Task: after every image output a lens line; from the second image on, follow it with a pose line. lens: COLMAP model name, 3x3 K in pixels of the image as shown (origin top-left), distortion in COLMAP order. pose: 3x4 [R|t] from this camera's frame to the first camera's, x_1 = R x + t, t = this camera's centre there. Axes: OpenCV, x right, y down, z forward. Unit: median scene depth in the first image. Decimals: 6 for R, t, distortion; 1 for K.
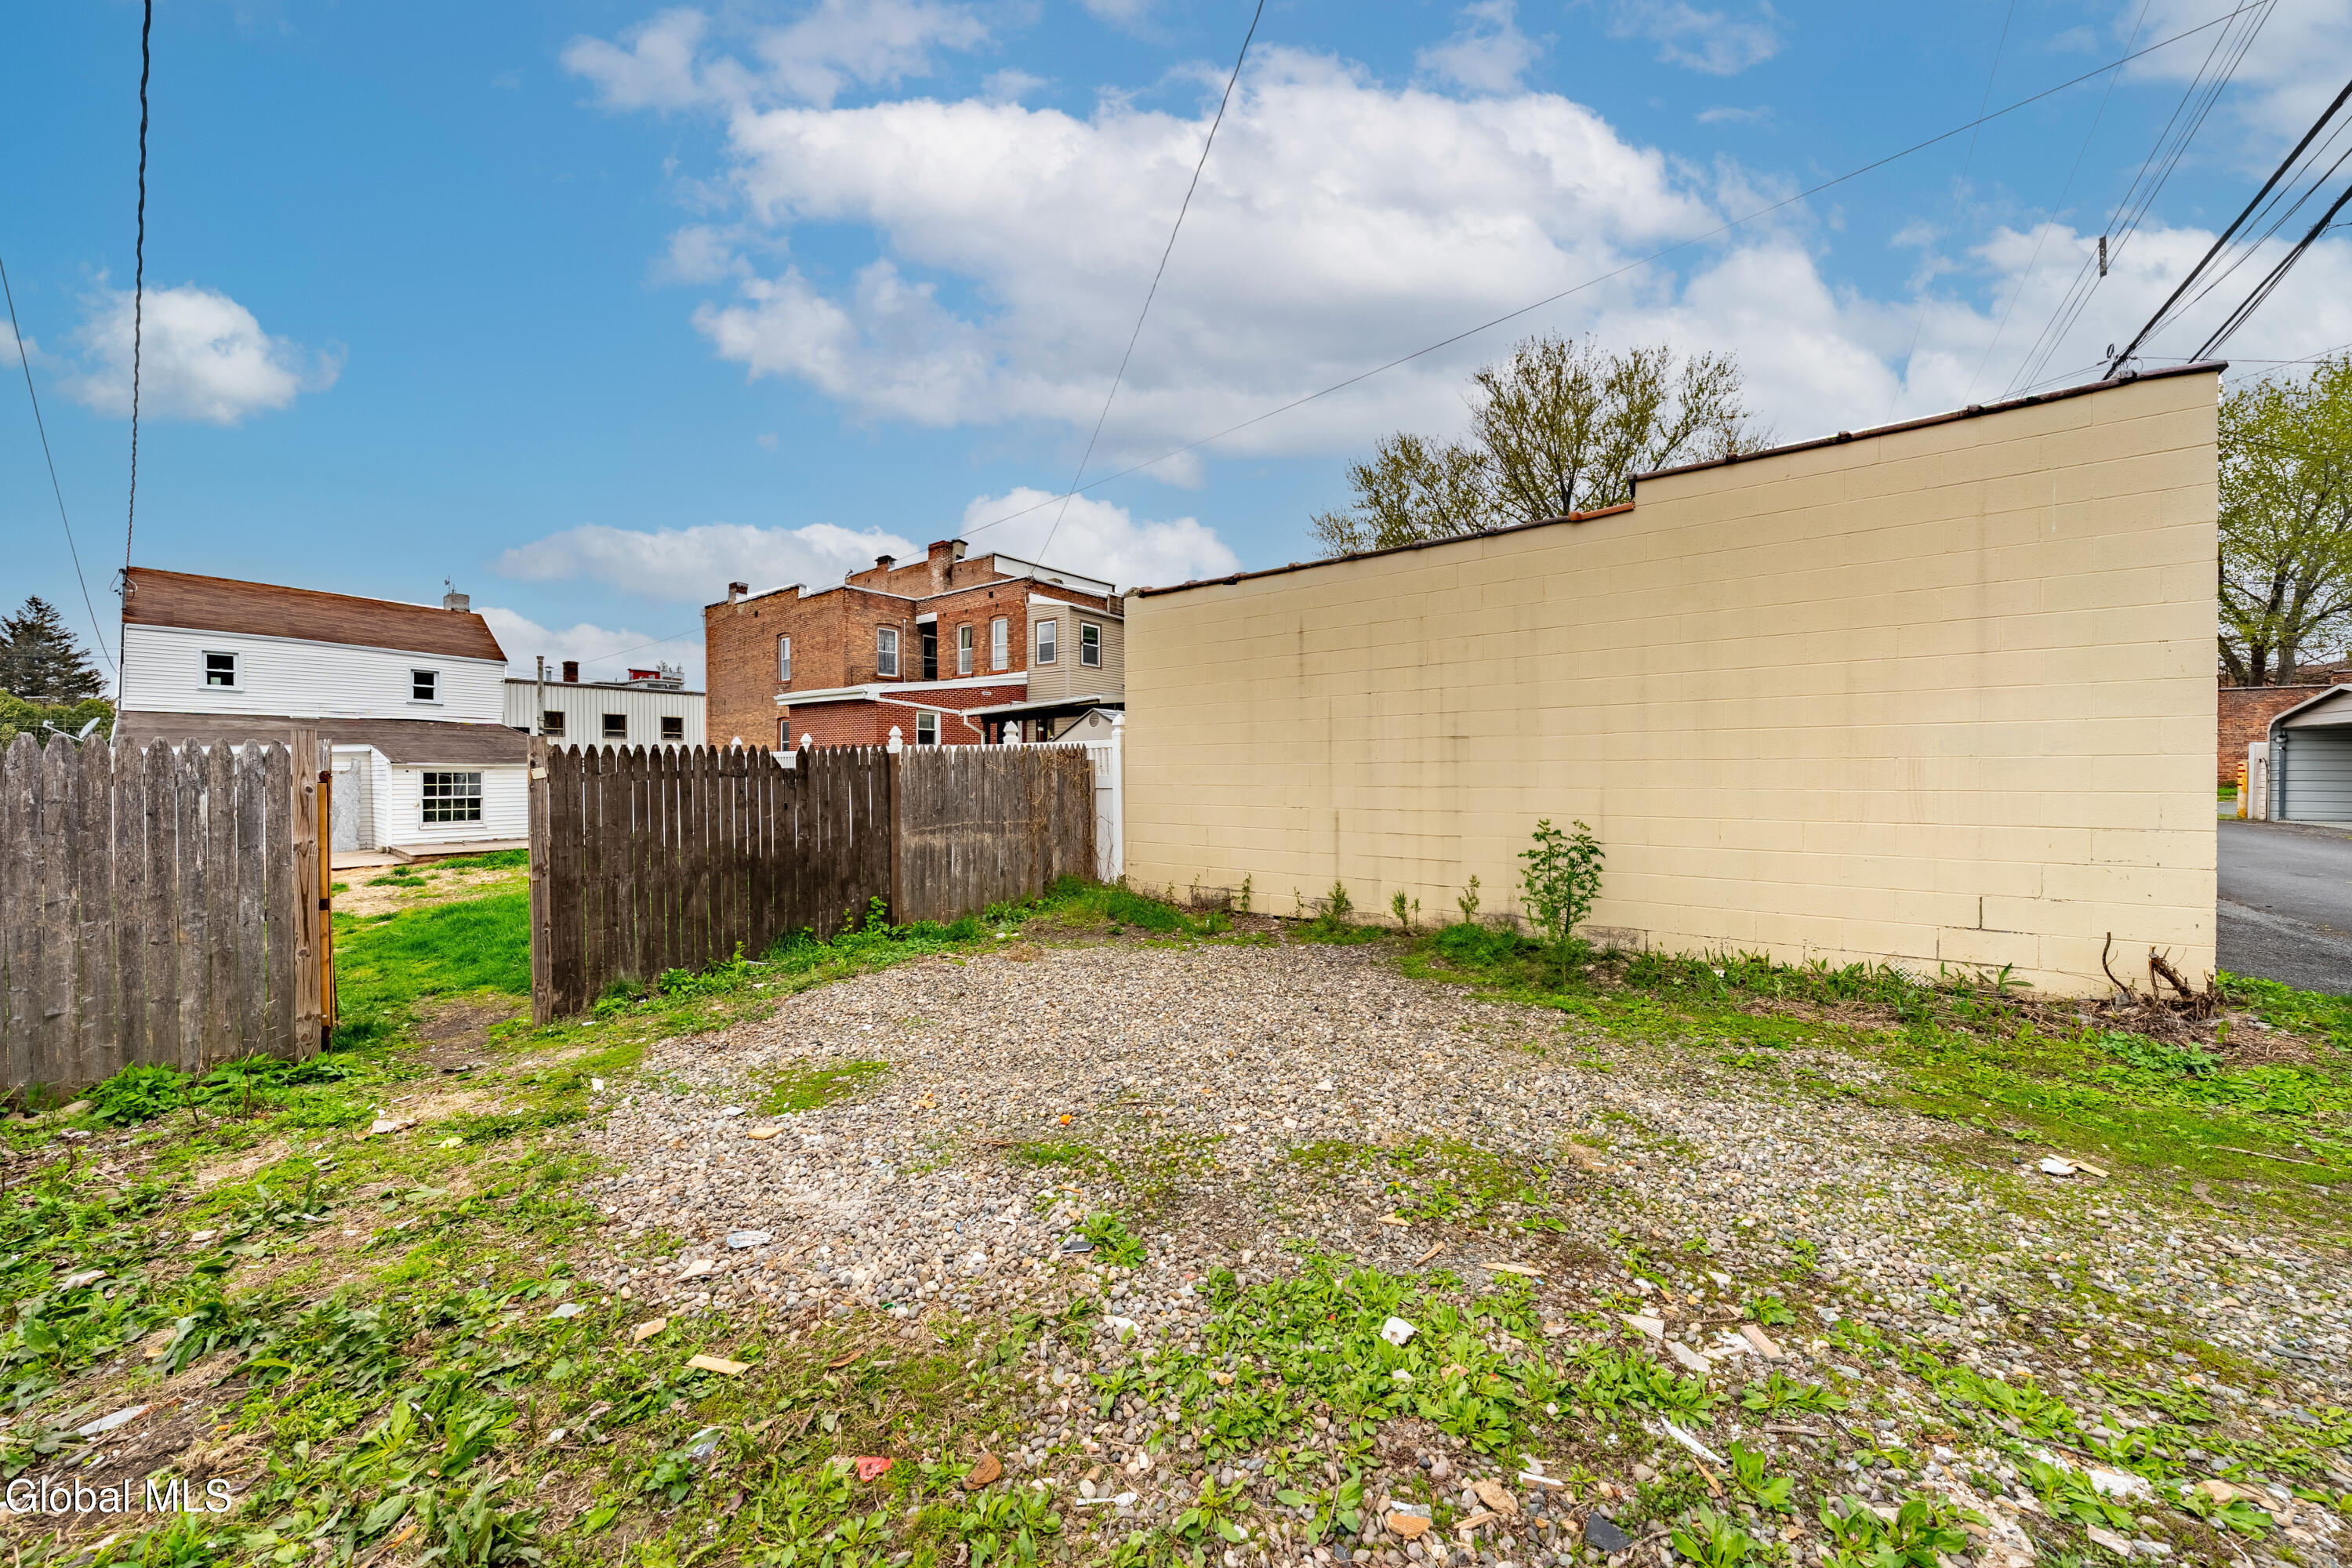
lens RADIAL K [[809.3, 0, 1176.0], [0, 809.3, 784.0], [0, 0, 1]] dist [-0.000026, 0.000019]
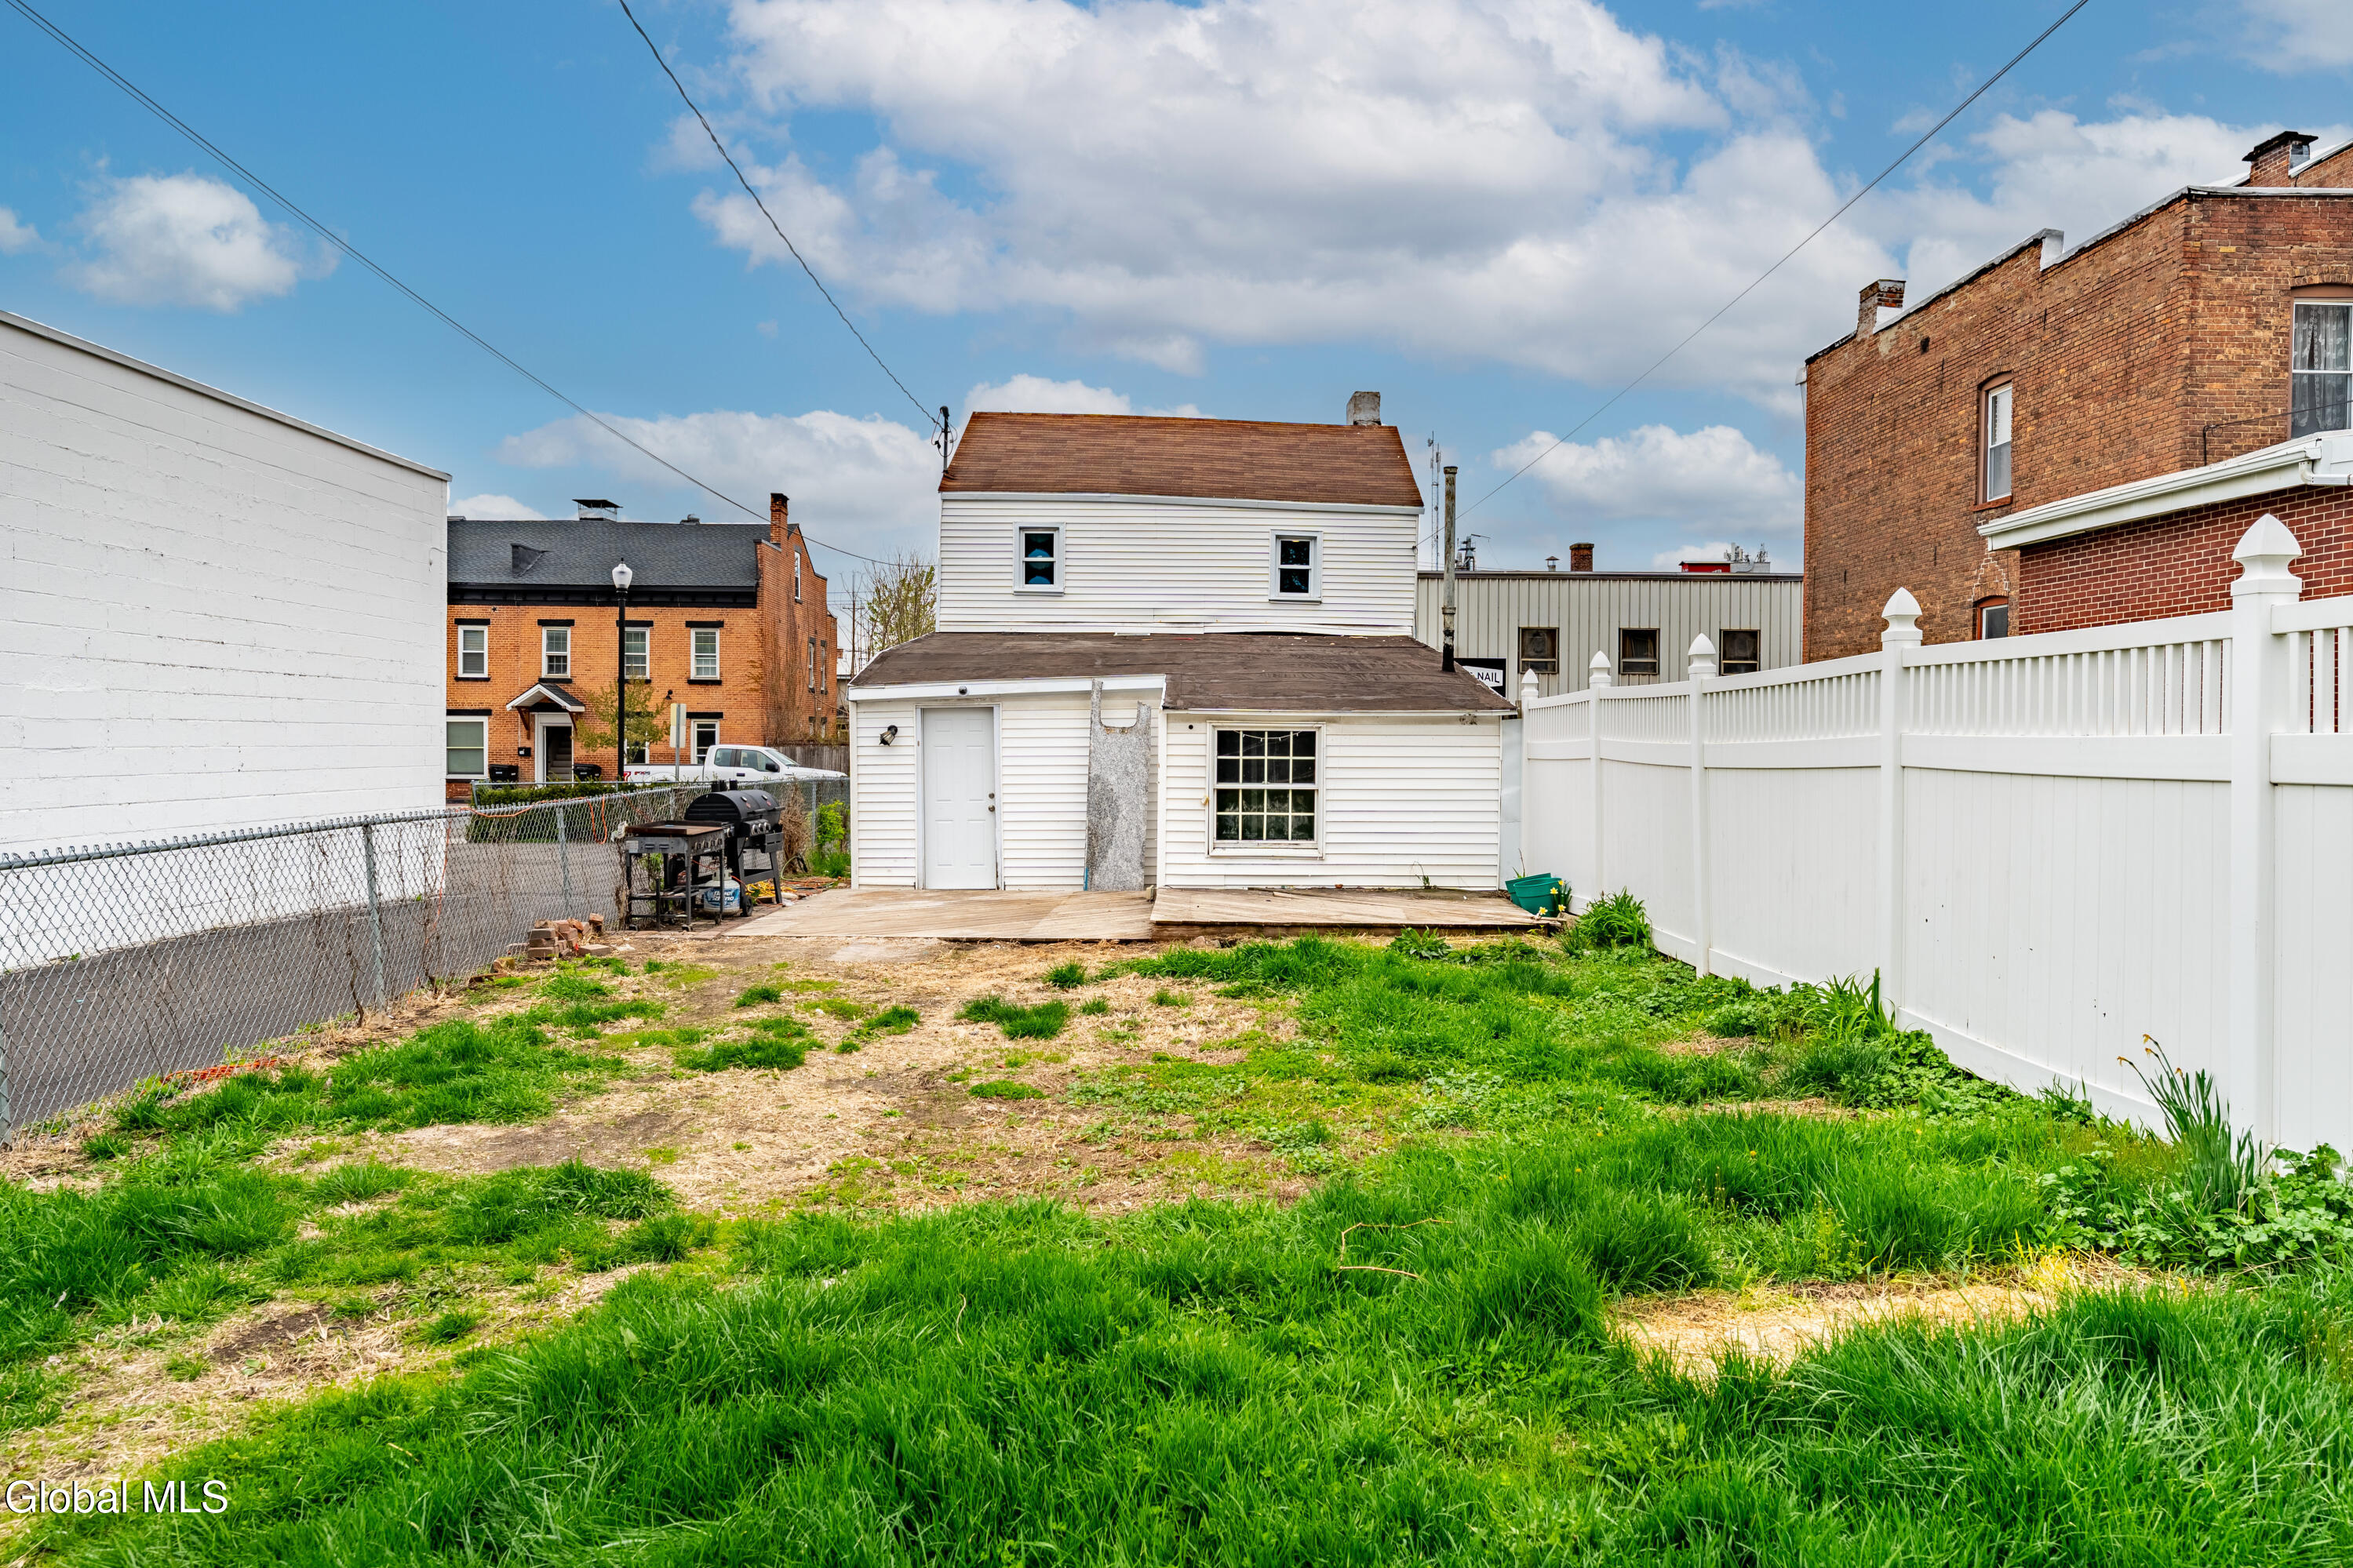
lens RADIAL K [[1607.8, 0, 1176.5], [0, 1607.8, 784.0], [0, 0, 1]] dist [-0.001819, 0.000673]
pose [[0.623901, 0.025749, -0.781079, -0.144350], [-0.017872, 0.999666, 0.018679, -0.000504], [0.781299, 0.002306, 0.624153, 0.252092]]
